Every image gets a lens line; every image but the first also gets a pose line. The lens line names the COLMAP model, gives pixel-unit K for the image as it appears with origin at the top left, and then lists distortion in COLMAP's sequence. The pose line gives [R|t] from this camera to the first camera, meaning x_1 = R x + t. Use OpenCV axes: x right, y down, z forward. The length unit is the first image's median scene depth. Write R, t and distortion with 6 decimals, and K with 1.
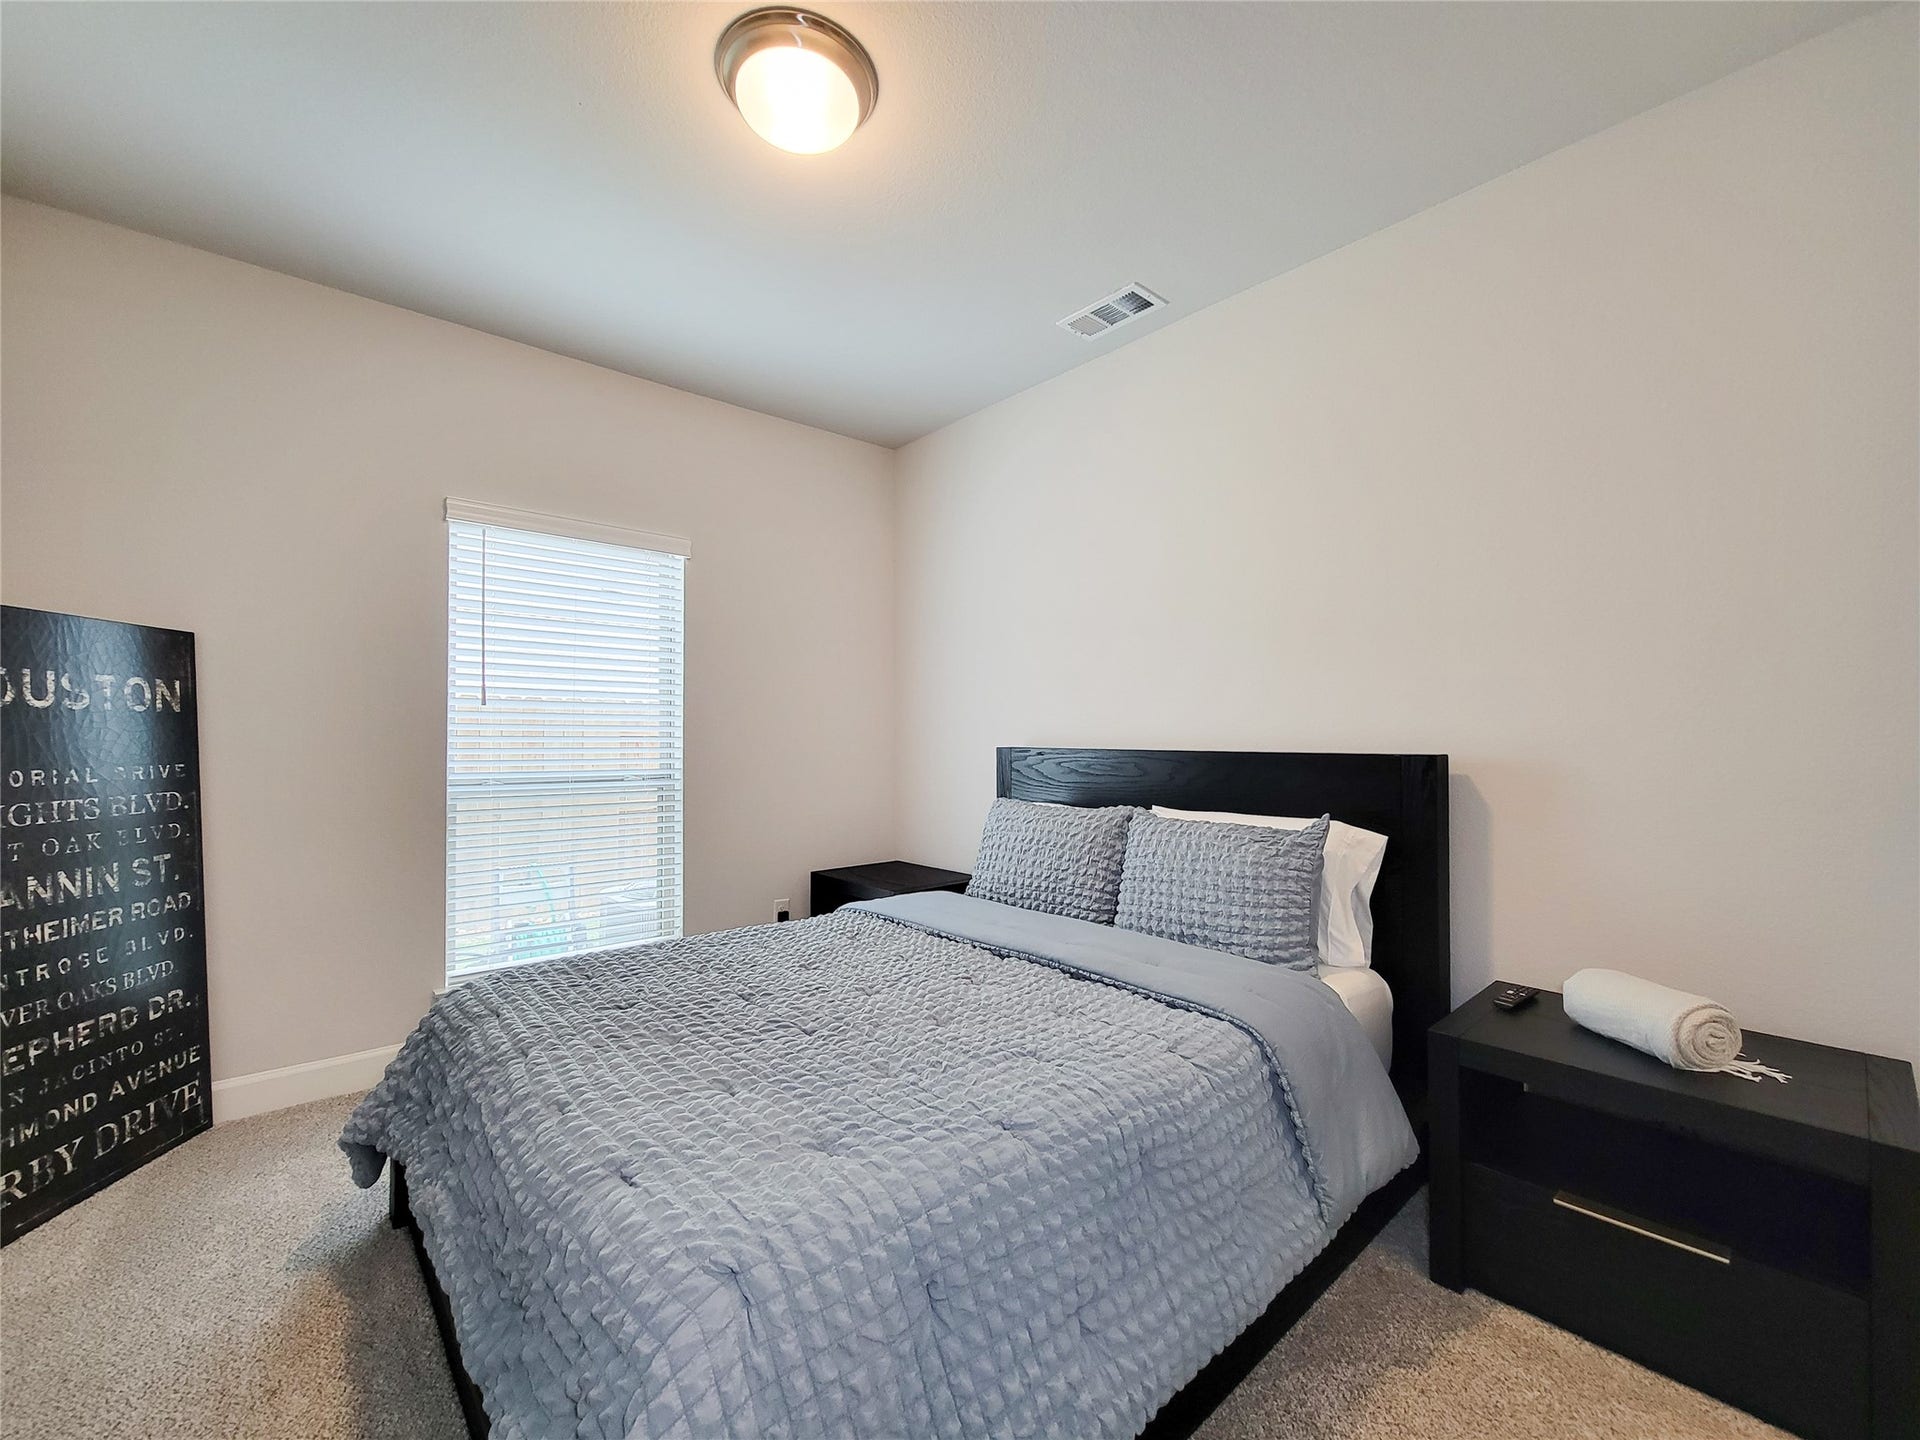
lens RADIAL K [[795.6, 0, 976.8], [0, 795.6, 715.1], [0, 0, 1]] dist [0.001940, -0.002040]
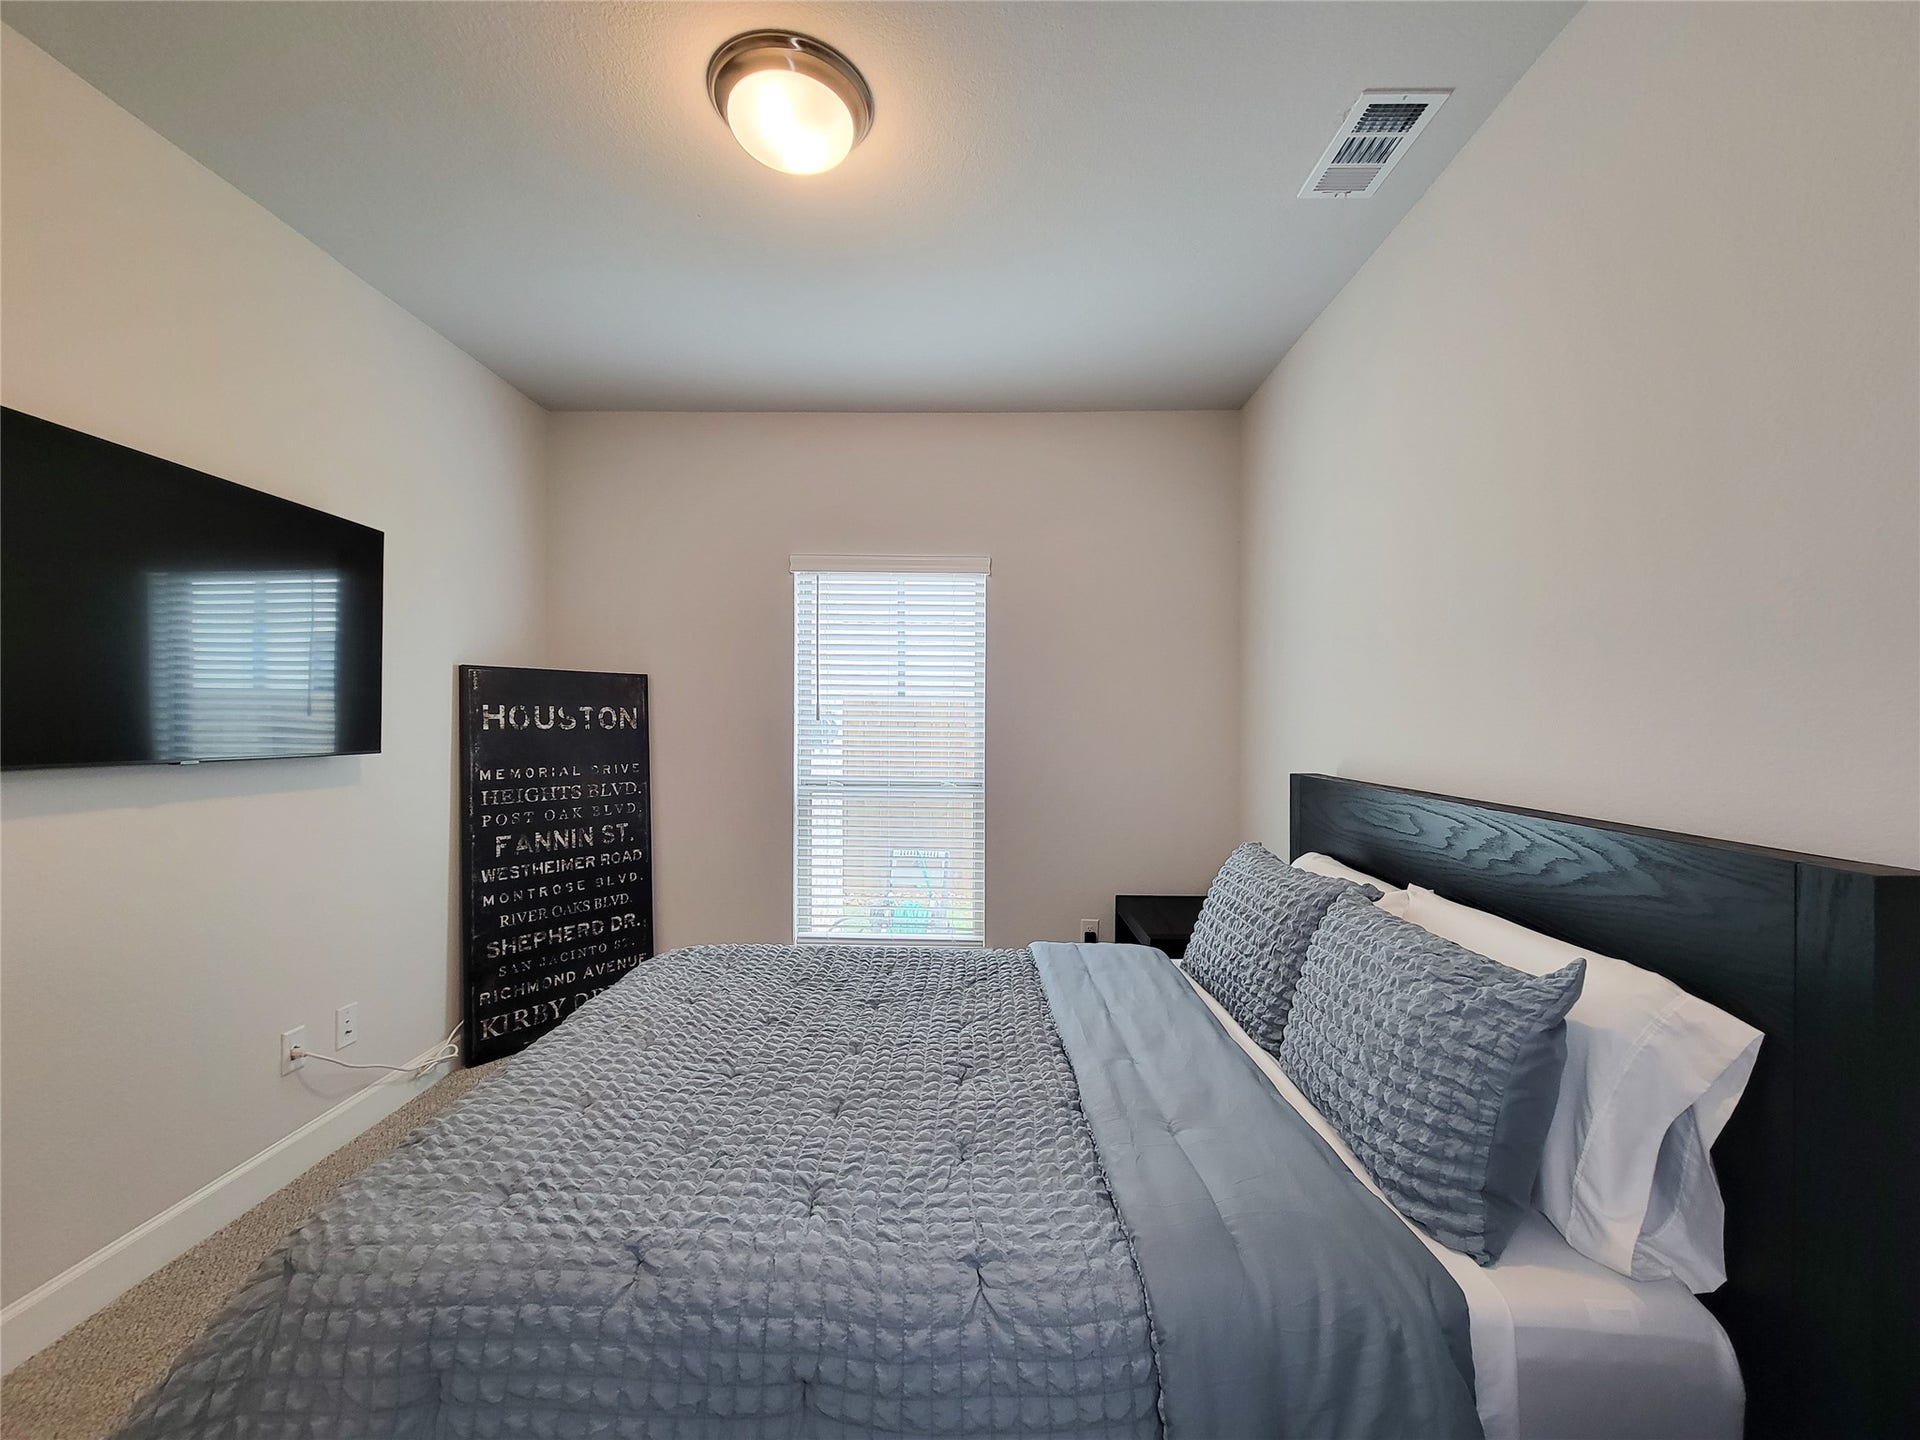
lens RADIAL K [[795.6, 0, 976.8], [0, 795.6, 715.1], [0, 0, 1]] dist [0.001940, -0.002040]
pose [[0.734338, 0.002588, -0.678779, 0.559692], [0.009397, 0.999858, 0.013979, -0.051140], [0.678719, -0.016643, 0.734209, 0.391180]]
